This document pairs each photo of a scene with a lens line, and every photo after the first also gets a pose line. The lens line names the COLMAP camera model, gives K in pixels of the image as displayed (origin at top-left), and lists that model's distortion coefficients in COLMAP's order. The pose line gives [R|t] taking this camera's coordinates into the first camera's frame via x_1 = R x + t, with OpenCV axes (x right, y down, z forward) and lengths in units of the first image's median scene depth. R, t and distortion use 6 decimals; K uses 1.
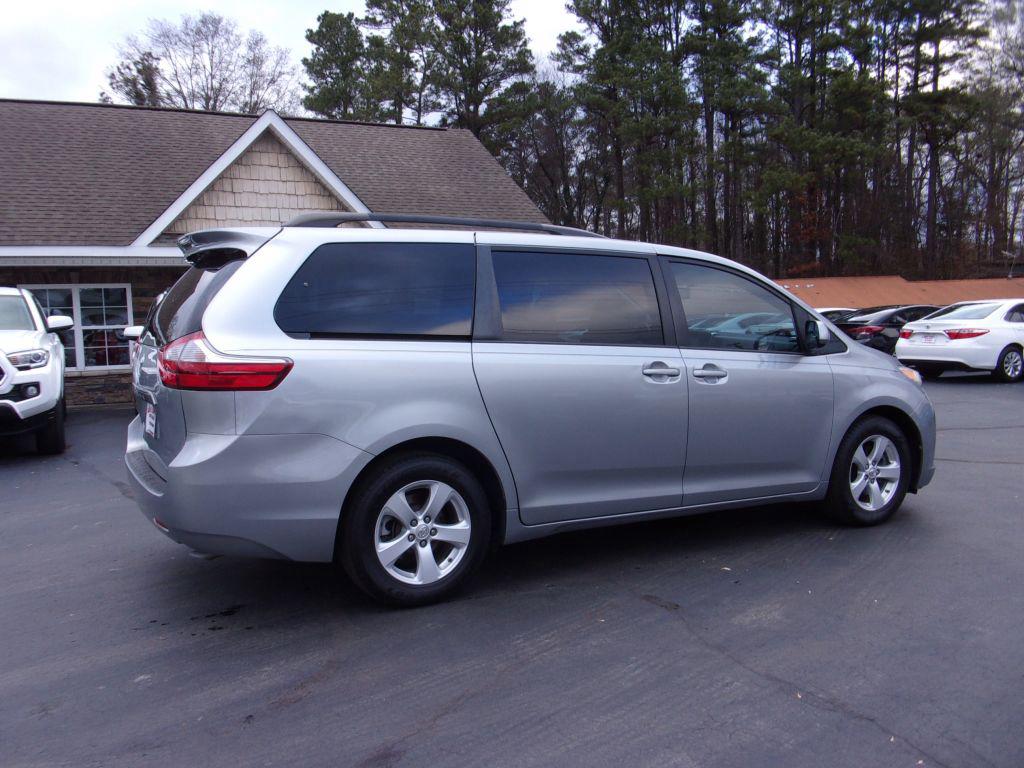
lens RADIAL K [[839.6, 0, 518.7], [0, 839.6, 399.2], [0, 0, 1]] dist [0.000928, -0.003678]
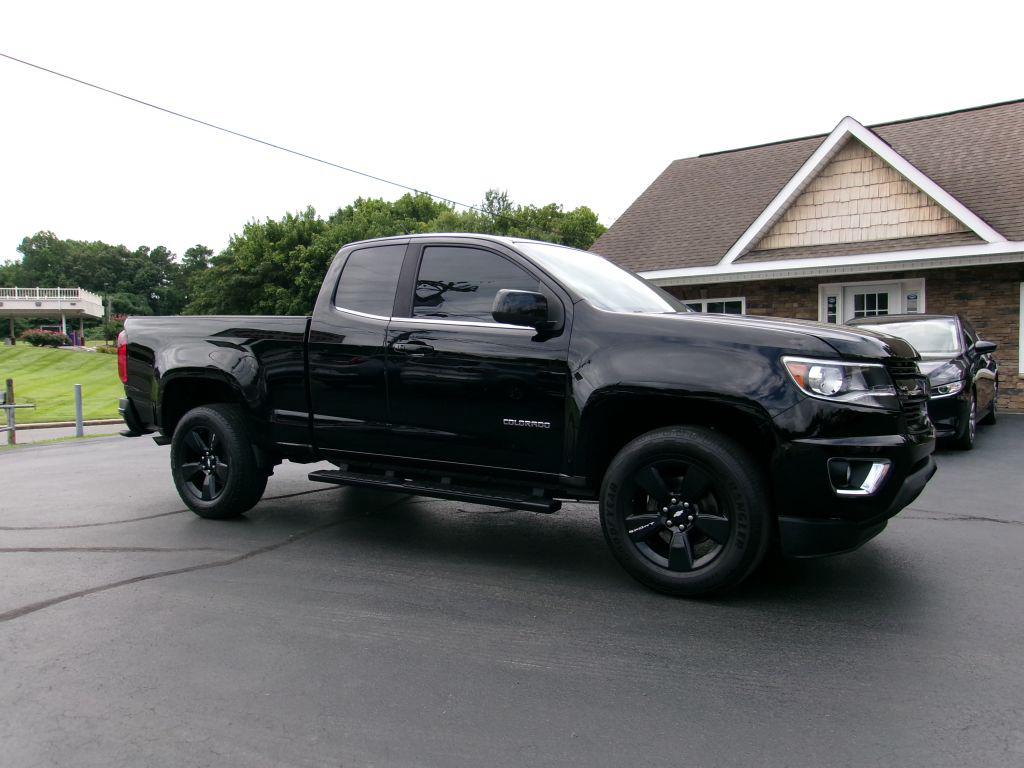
lens RADIAL K [[829.7, 0, 511.3], [0, 829.7, 399.7], [0, 0, 1]] dist [0.001516, -0.011142]
pose [[0.453594, 0.068655, -0.888560, 0.414787], [-0.086888, 0.995685, 0.032577, -0.007833], [0.886963, 0.062429, 0.457602, 0.213653]]
